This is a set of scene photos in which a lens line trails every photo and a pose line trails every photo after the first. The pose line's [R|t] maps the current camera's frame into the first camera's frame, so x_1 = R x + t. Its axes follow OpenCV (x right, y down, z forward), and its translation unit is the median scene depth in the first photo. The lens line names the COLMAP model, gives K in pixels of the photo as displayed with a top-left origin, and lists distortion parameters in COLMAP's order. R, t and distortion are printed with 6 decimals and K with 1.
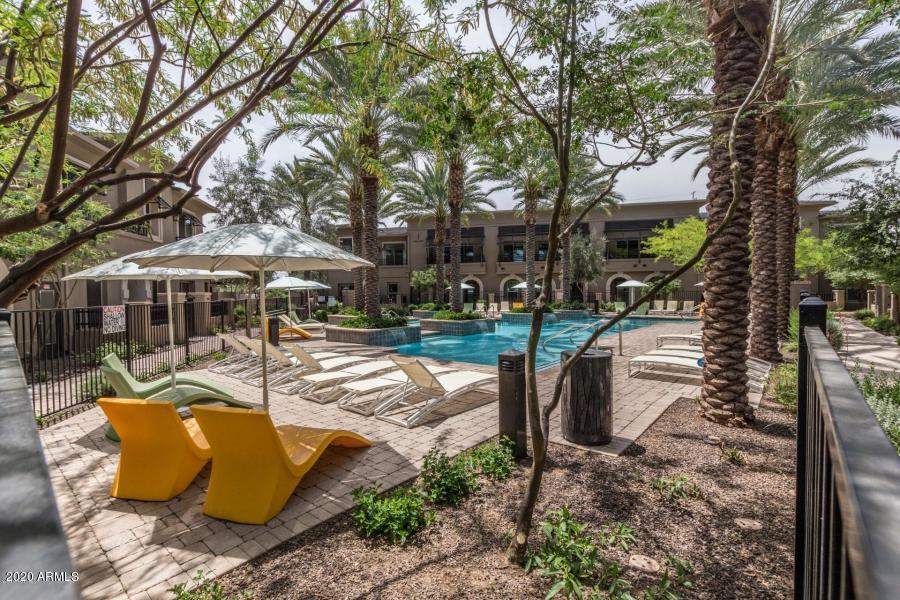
lens RADIAL K [[405.1, 0, 445.4], [0, 405.1, 303.3], [0, 0, 1]] dist [-0.004003, -0.000580]
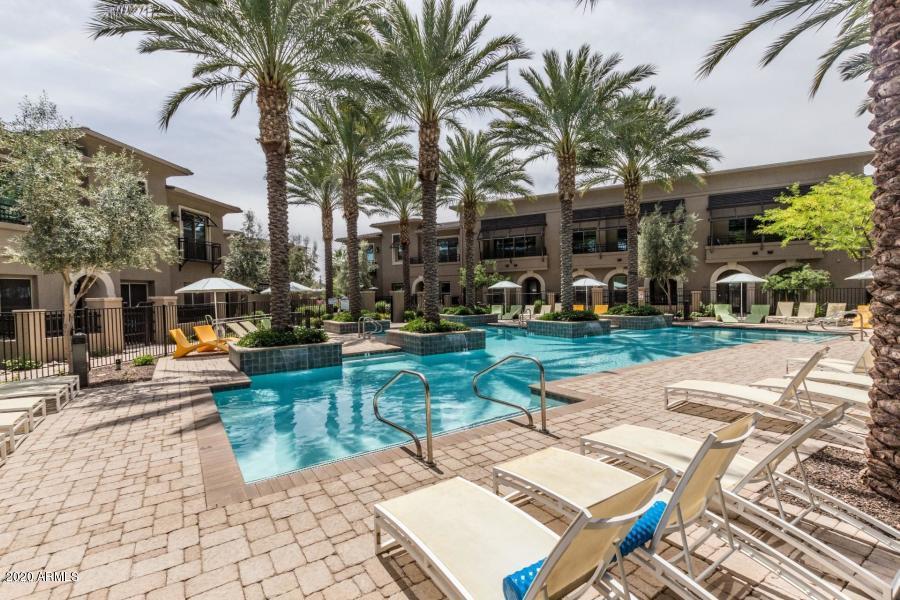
lens RADIAL K [[405.1, 0, 447.6], [0, 405.1, 300.7], [0, 0, 1]] dist [-0.004003, -0.000580]
pose [[0.961729, -0.003351, -0.273981, 0.165588], [0.002397, 0.999990, -0.003815, -0.008239], [0.273991, 0.003012, 0.961728, 0.189609]]
